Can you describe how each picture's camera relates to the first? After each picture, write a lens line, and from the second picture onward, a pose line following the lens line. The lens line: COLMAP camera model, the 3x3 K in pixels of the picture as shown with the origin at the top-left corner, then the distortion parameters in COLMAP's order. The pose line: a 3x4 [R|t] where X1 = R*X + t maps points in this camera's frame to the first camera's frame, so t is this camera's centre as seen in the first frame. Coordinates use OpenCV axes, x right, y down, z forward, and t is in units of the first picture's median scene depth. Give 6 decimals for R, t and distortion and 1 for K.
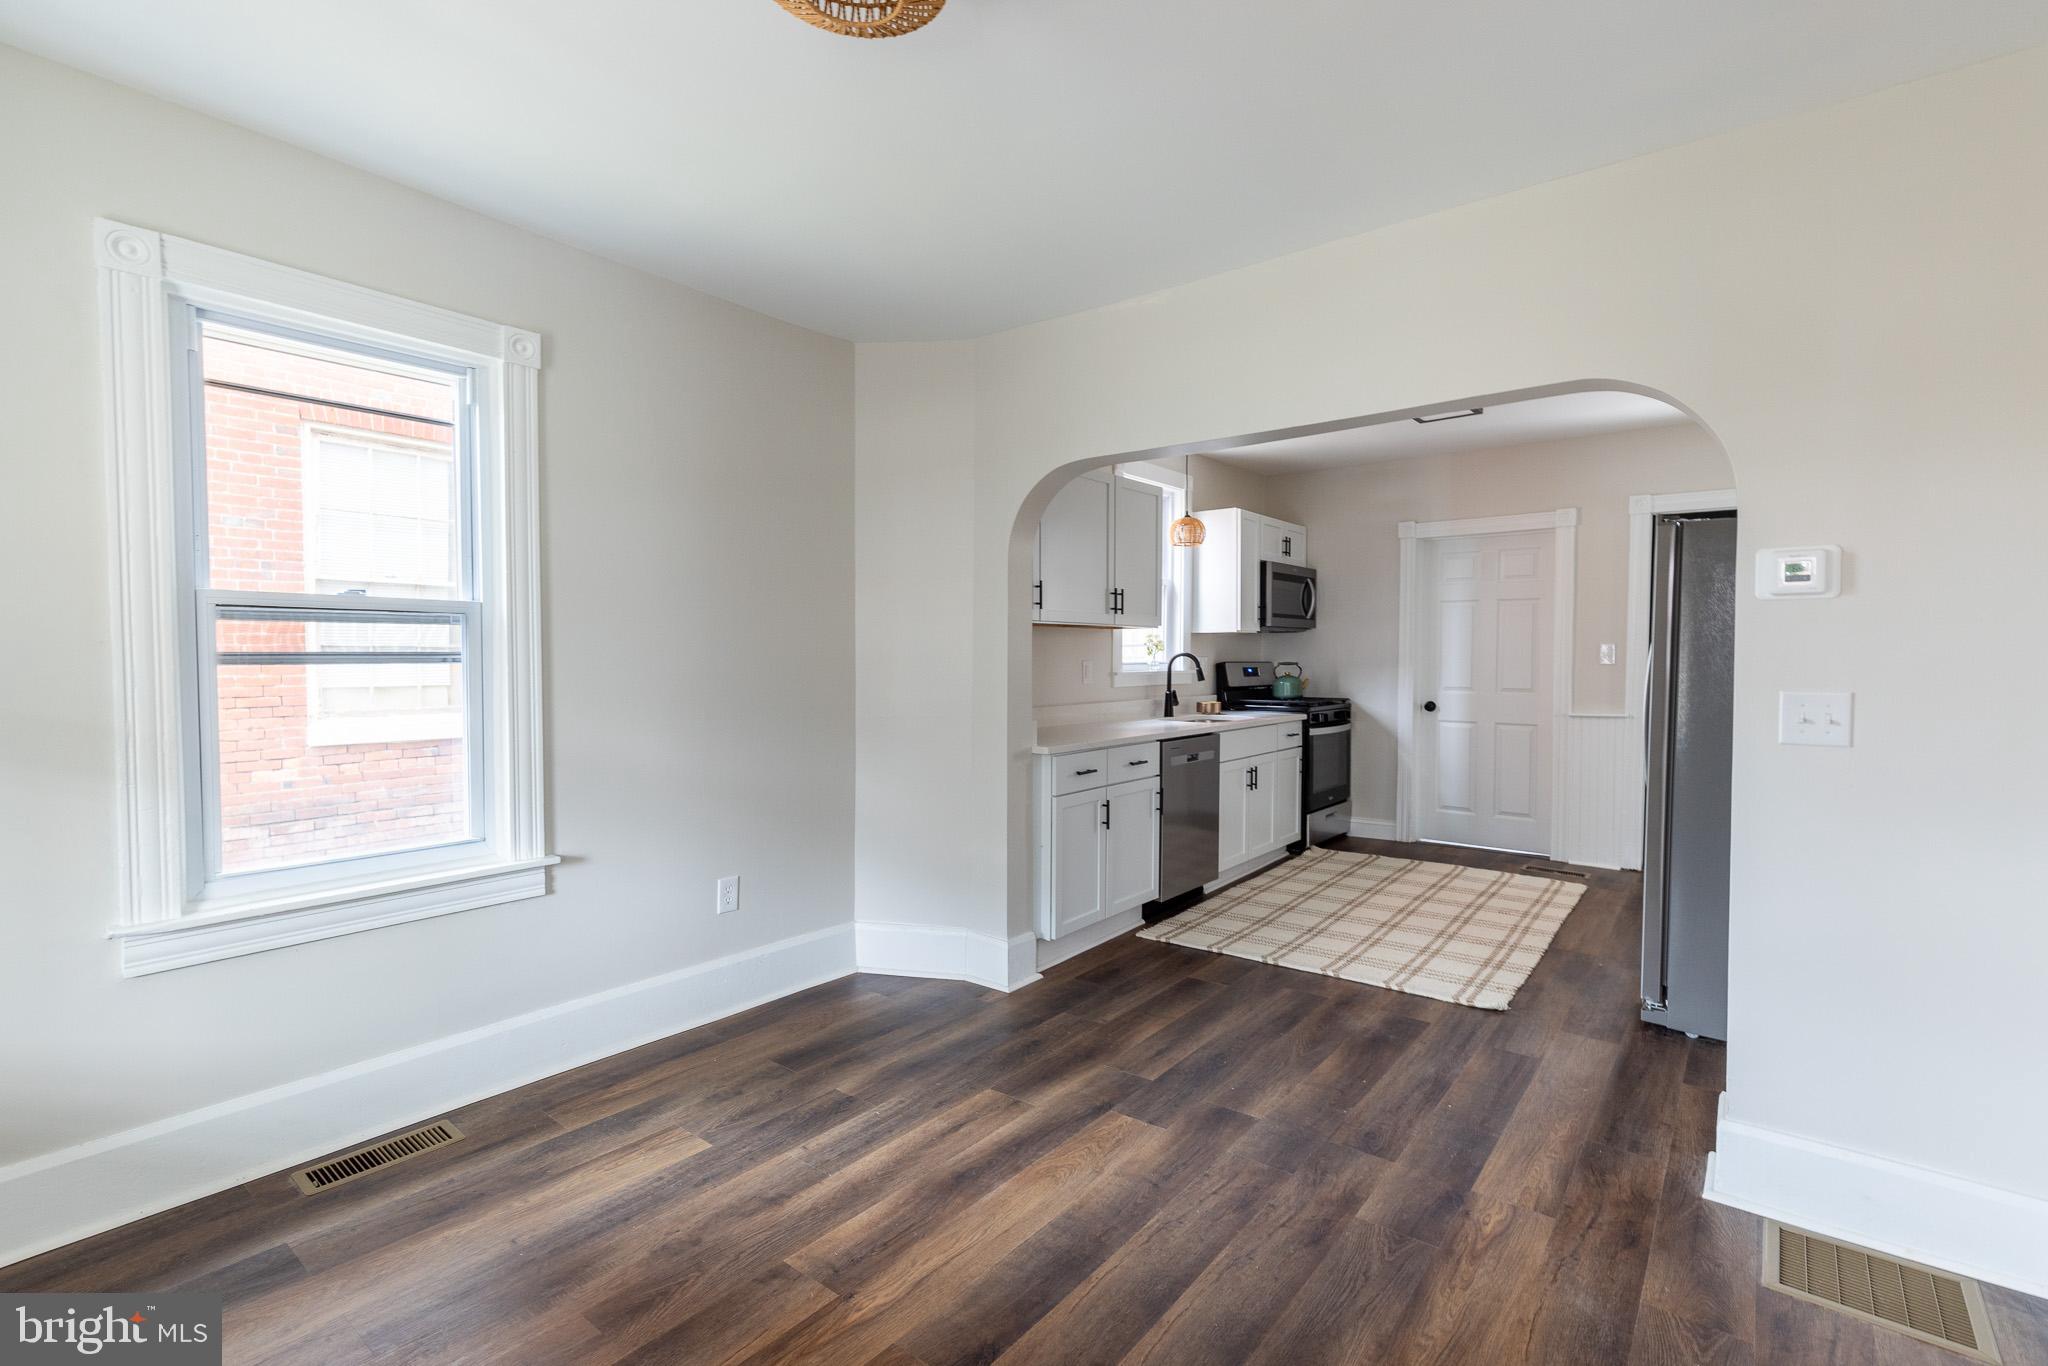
lens RADIAL K [[928.8, 0, 1024.0], [0, 928.8, 683.0], [0, 0, 1]] dist [0.001884, 0.000390]
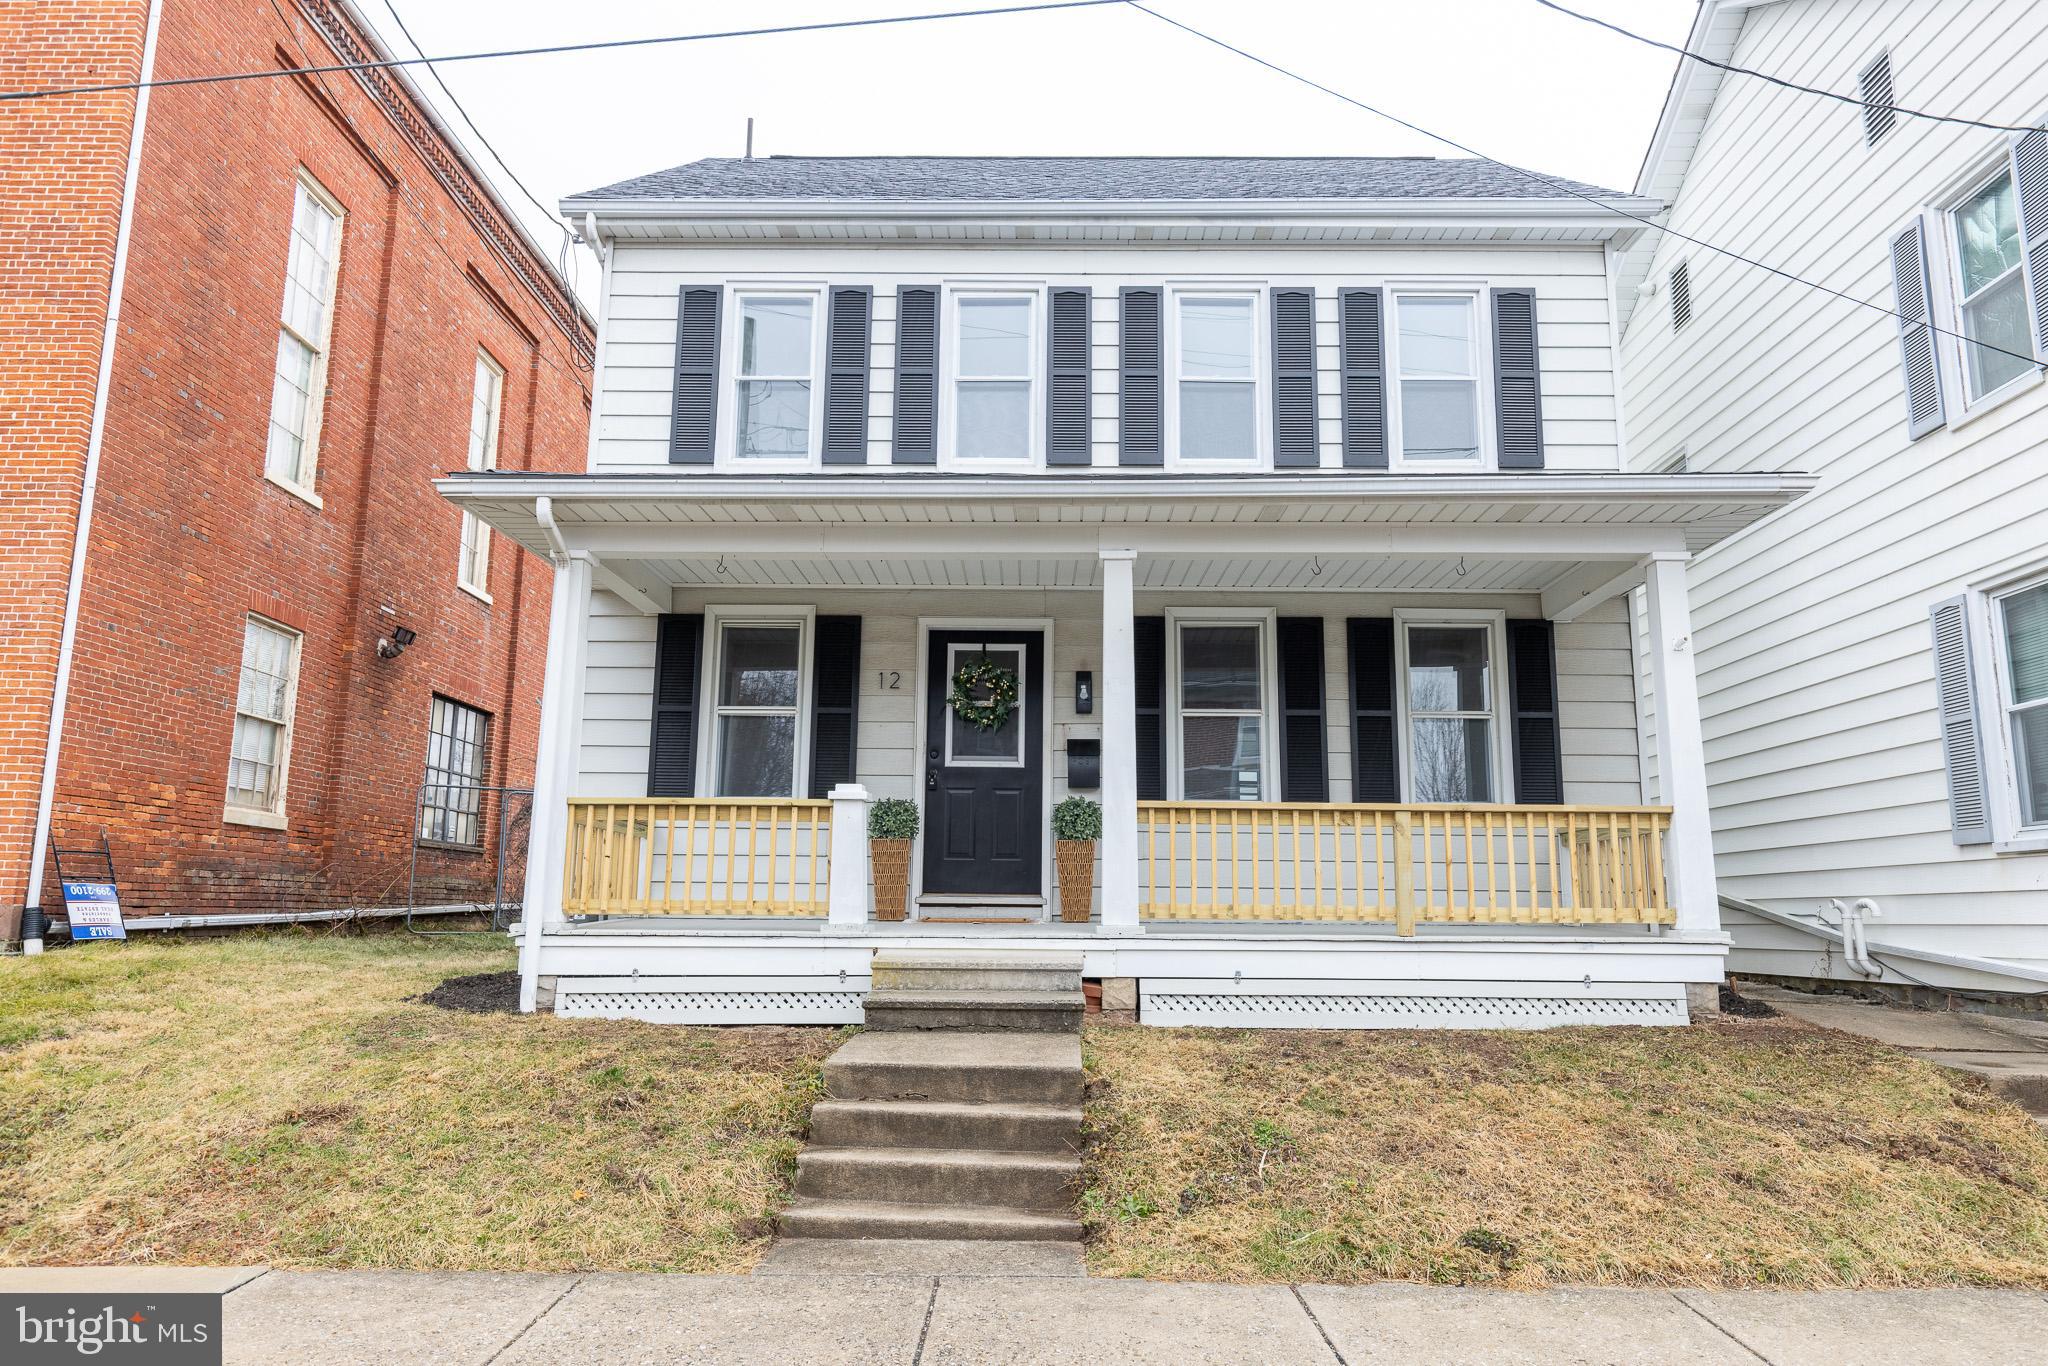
lens RADIAL K [[1359.7, 0, 1024.0], [0, 1359.7, 683.0], [0, 0, 1]] dist [0.000089, 0.000023]
pose [[0.790686, 0.113505, 0.601609, -0.411474], [0.009873, 0.980172, -0.197904, 0.110586], [-0.612143, 0.162419, 0.773887, -0.565989]]
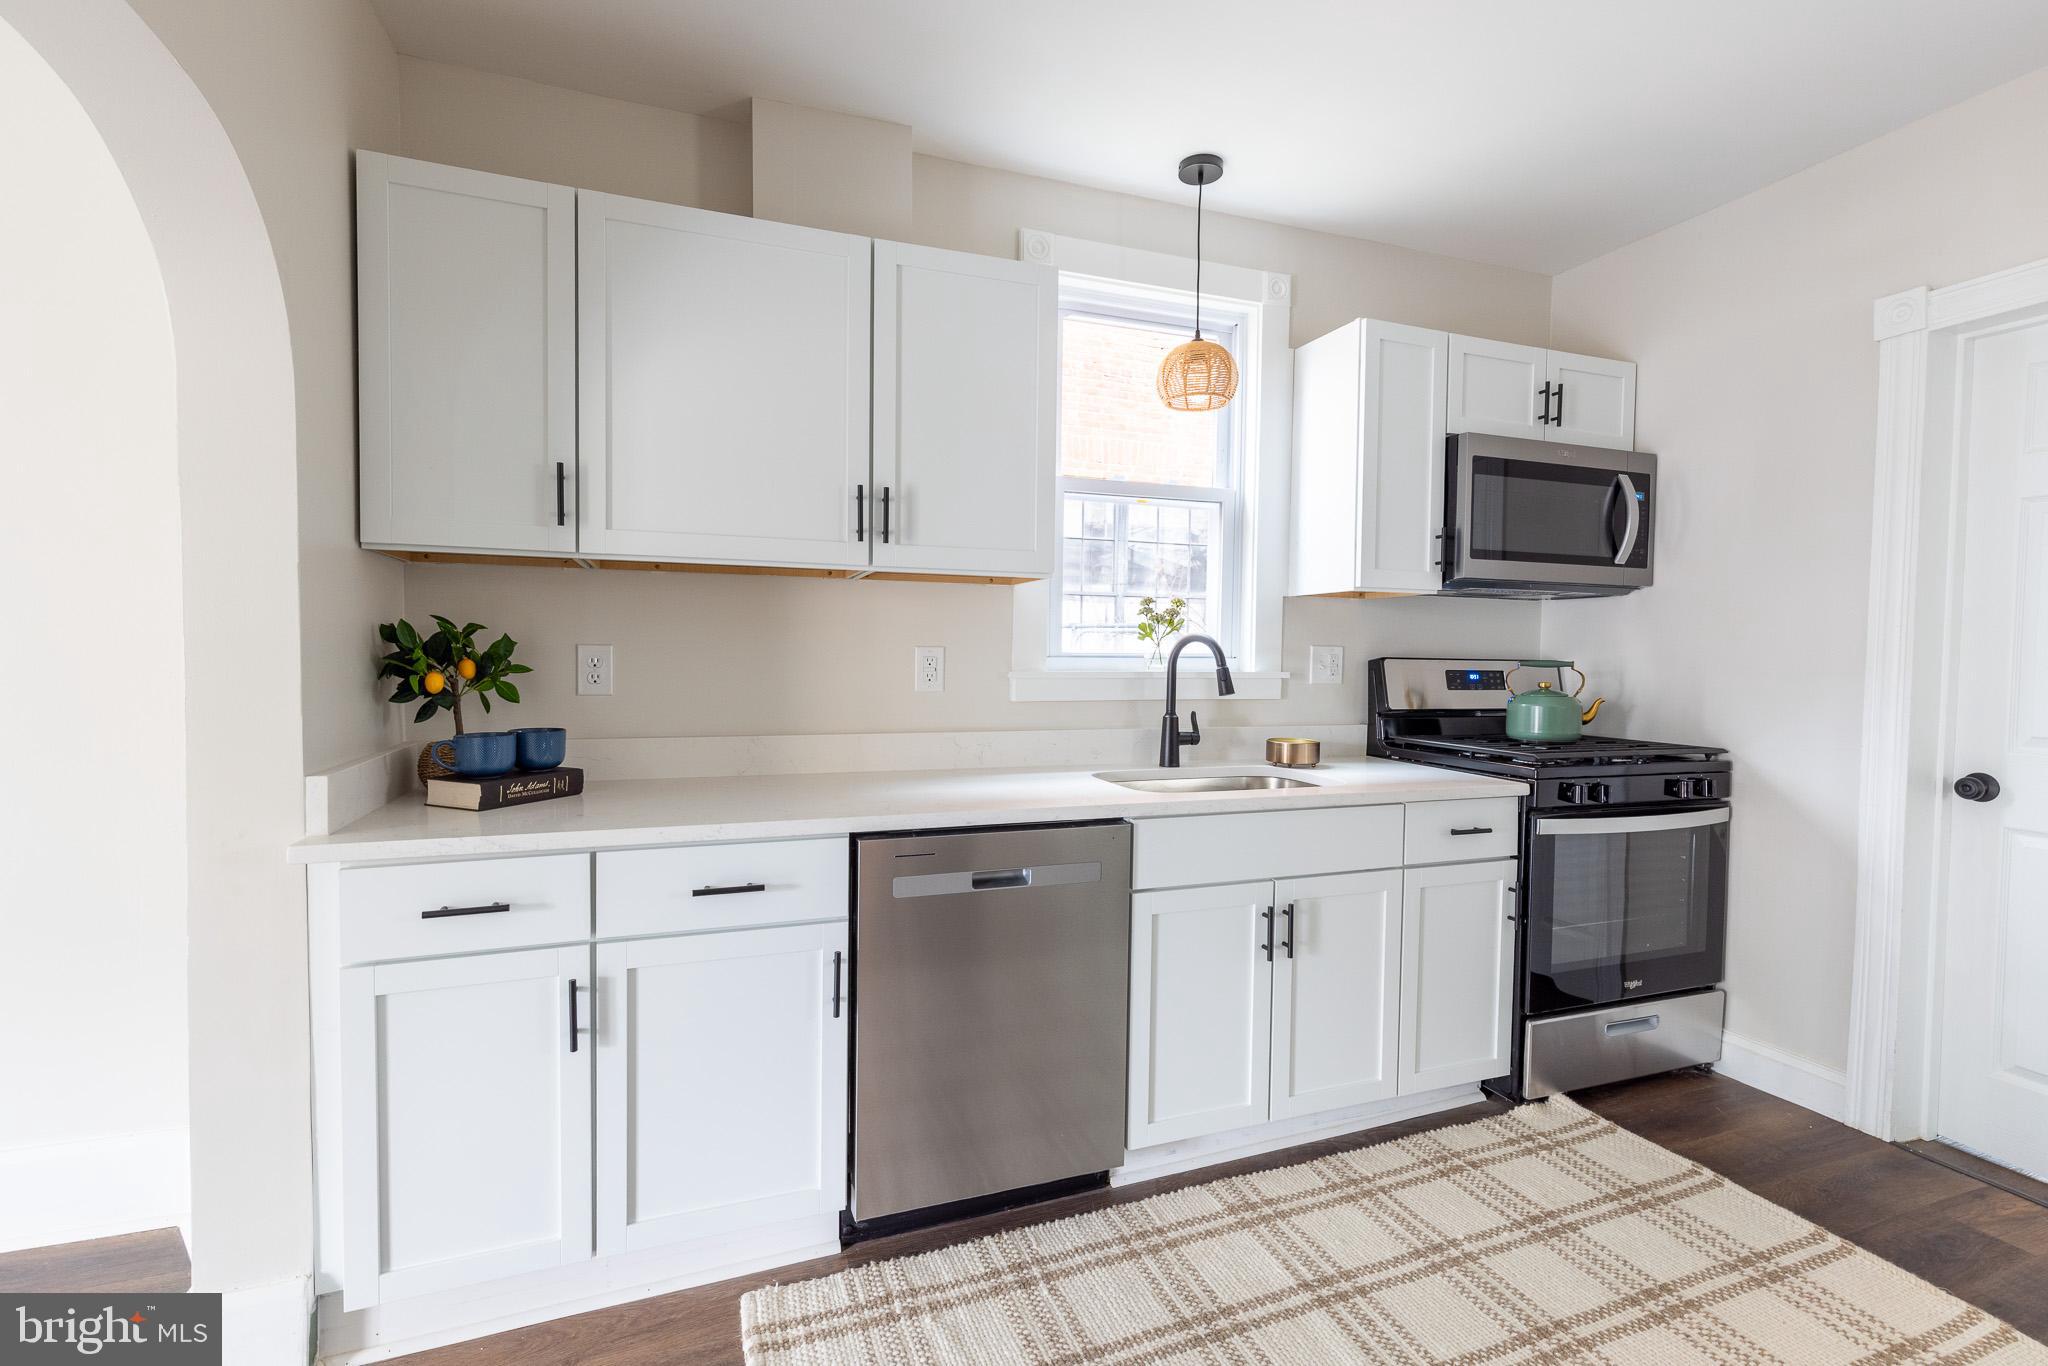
lens RADIAL K [[928.8, 0, 1024.0], [0, 928.8, 683.0], [0, 0, 1]] dist [0.001884, 0.000390]
pose [[0.856569, 0.027279, -0.515312, 0.319329], [-0.027384, 0.999598, 0.007397, -0.008495], [0.515306, 0.007776, 0.856971, 0.514840]]
